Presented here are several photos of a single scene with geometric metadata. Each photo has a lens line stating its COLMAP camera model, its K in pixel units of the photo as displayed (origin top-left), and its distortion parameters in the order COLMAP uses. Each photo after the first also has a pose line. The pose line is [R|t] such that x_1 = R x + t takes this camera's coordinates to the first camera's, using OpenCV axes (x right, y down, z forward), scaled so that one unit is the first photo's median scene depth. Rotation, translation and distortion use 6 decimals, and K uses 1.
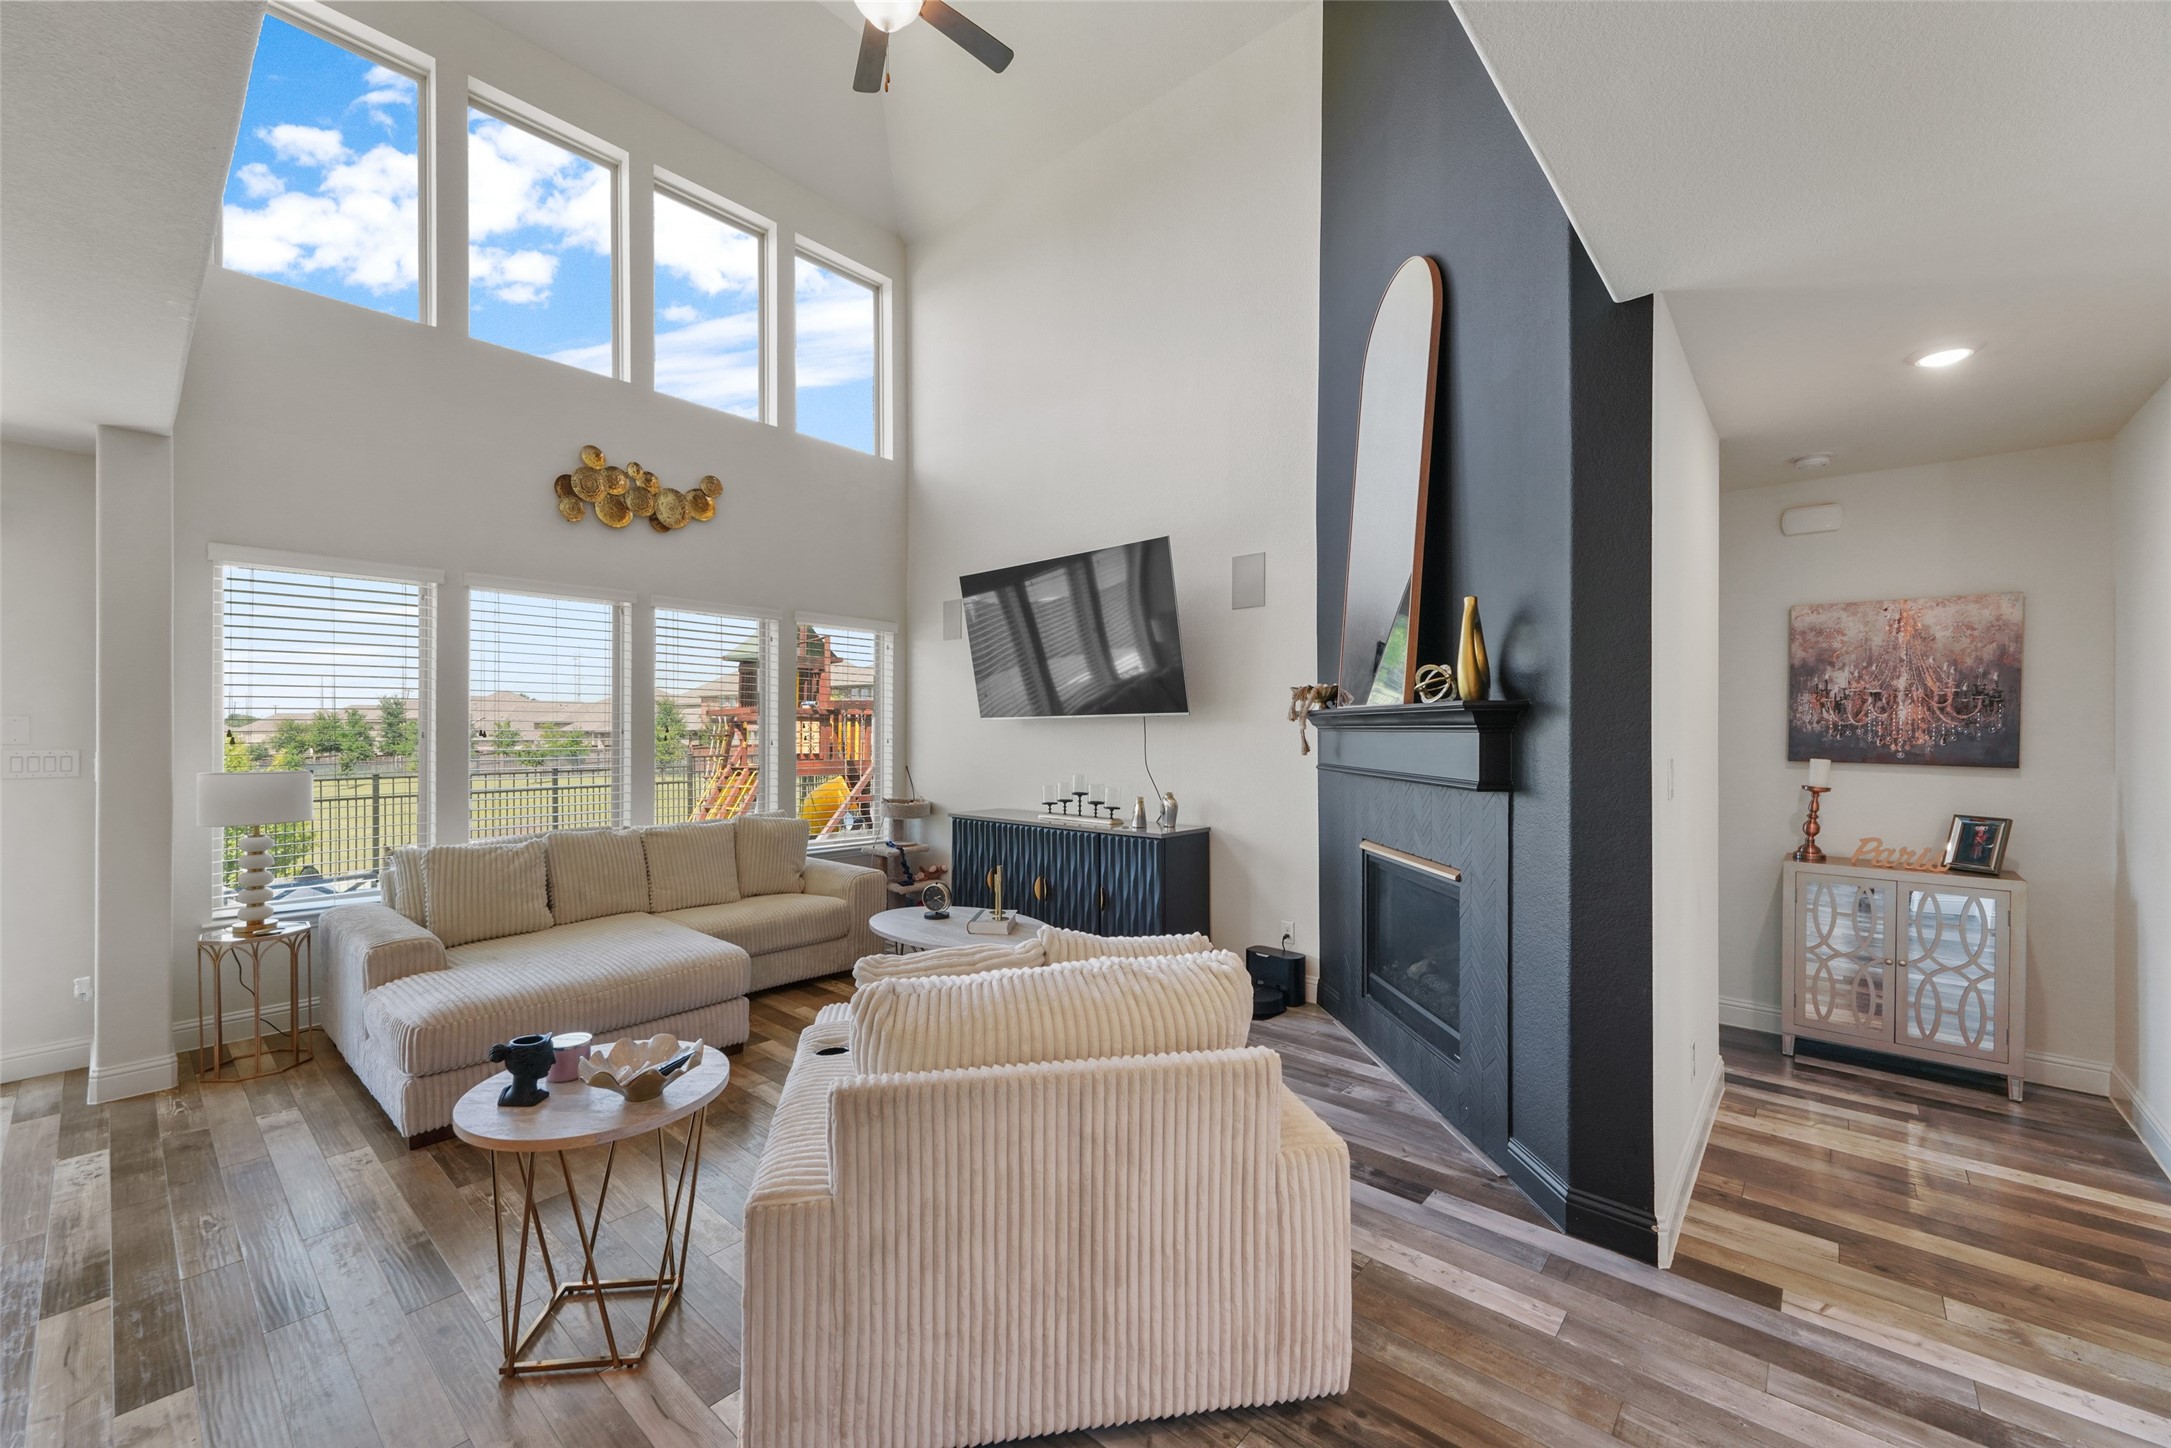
lens RADIAL K [[855.5, 0, 1057.9], [0, 855.5, 726.8], [0, 0, 1]] dist [0.007149, -0.002214]
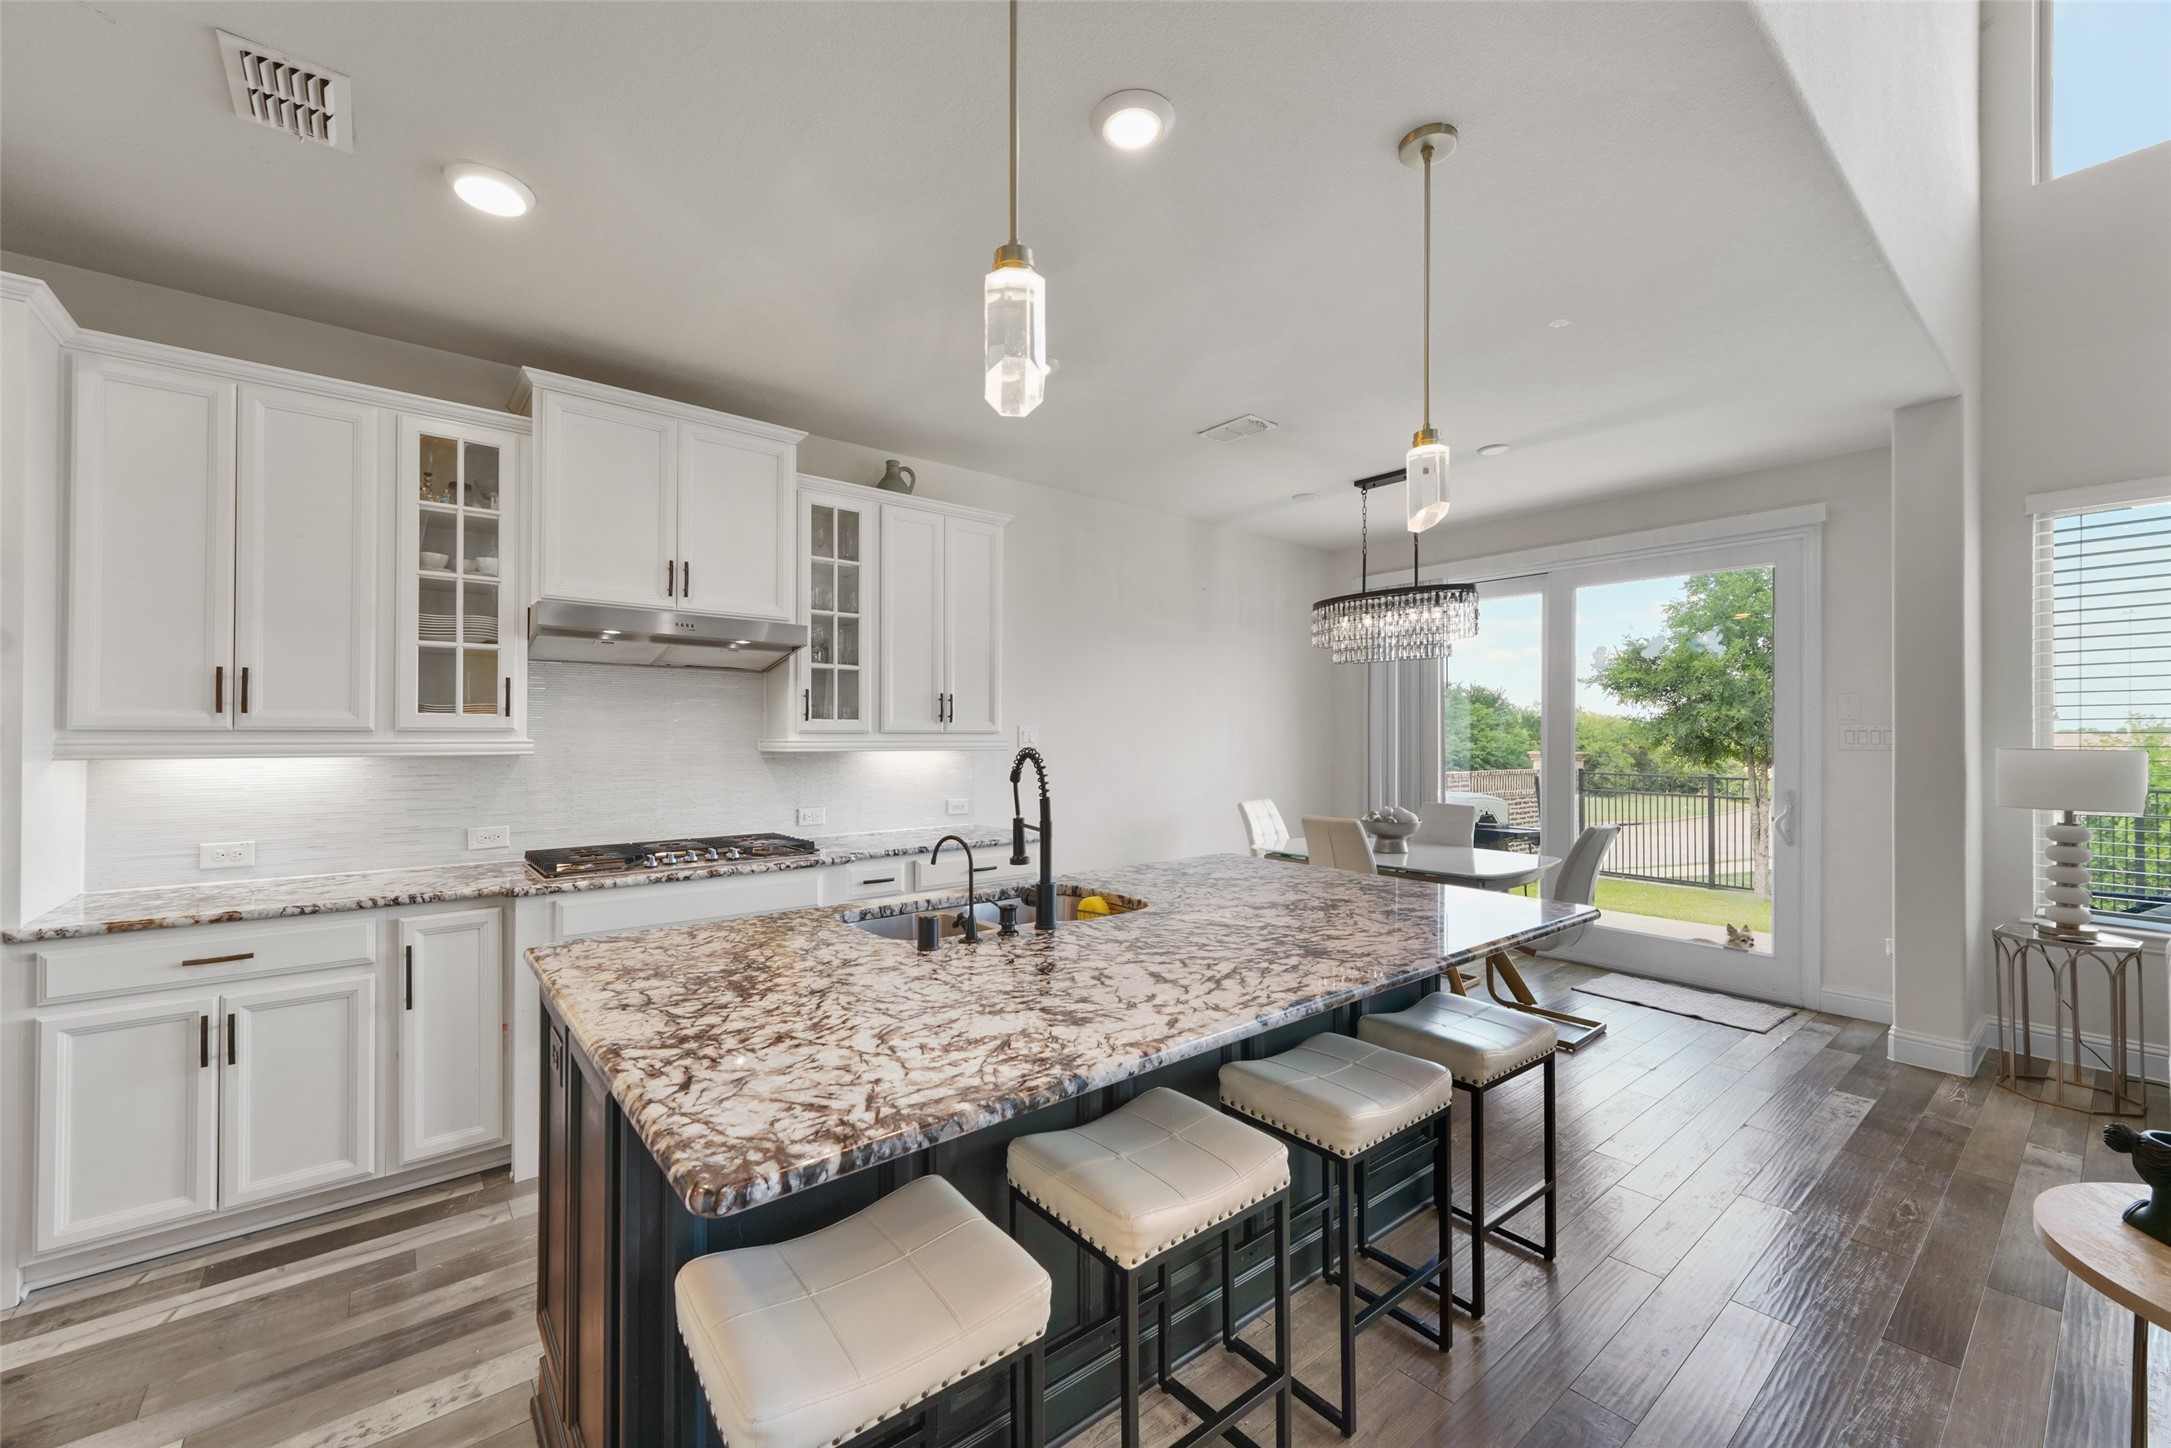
lens RADIAL K [[855.5, 0, 1075.6], [0, 855.5, 725.3], [0, 0, 1]] dist [0.007149, -0.002214]
pose [[-0.155861, -0.010737, -0.987721, 0.046325], [0.000501, 0.999940, -0.010949, 0.028456], [0.987779, -0.002201, -0.155846, 0.122949]]
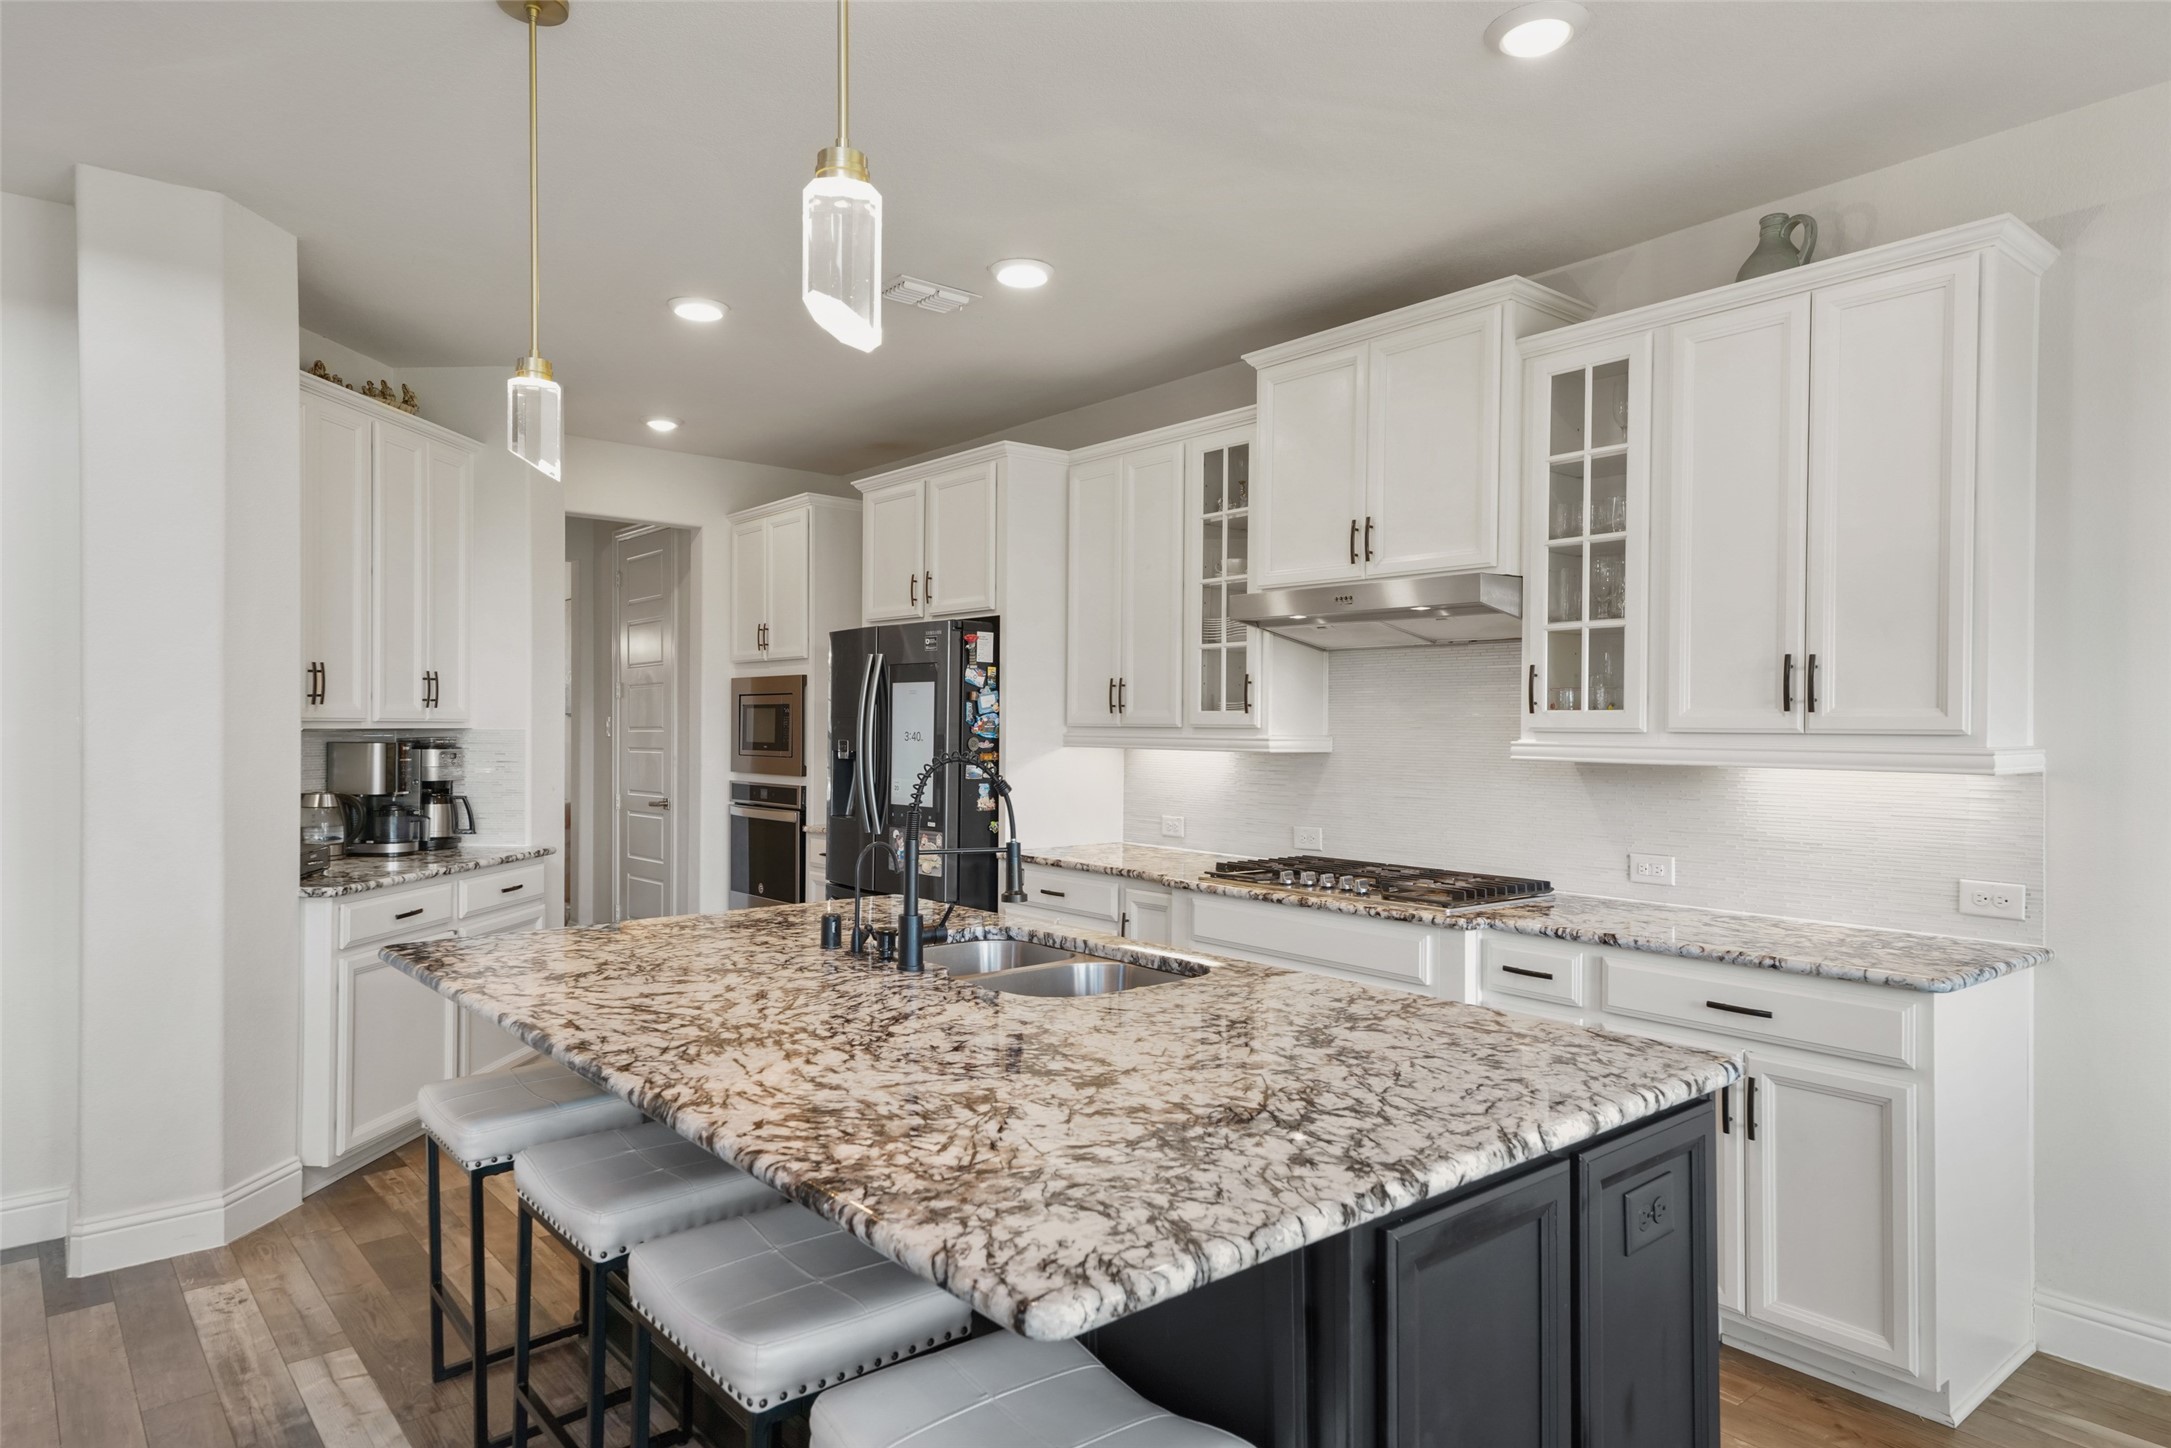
lens RADIAL K [[1289.8, 0, 1066.7], [0, 1289.8, 736.9], [0, 0, 1]] dist [0.028568, -0.000204]
pose [[-0.988969, -0.007157, 0.147949, -0.446377], [-0.005855, 0.999940, 0.009237, 0.024901], [-0.148006, 0.008269, -0.988952, 0.503706]]
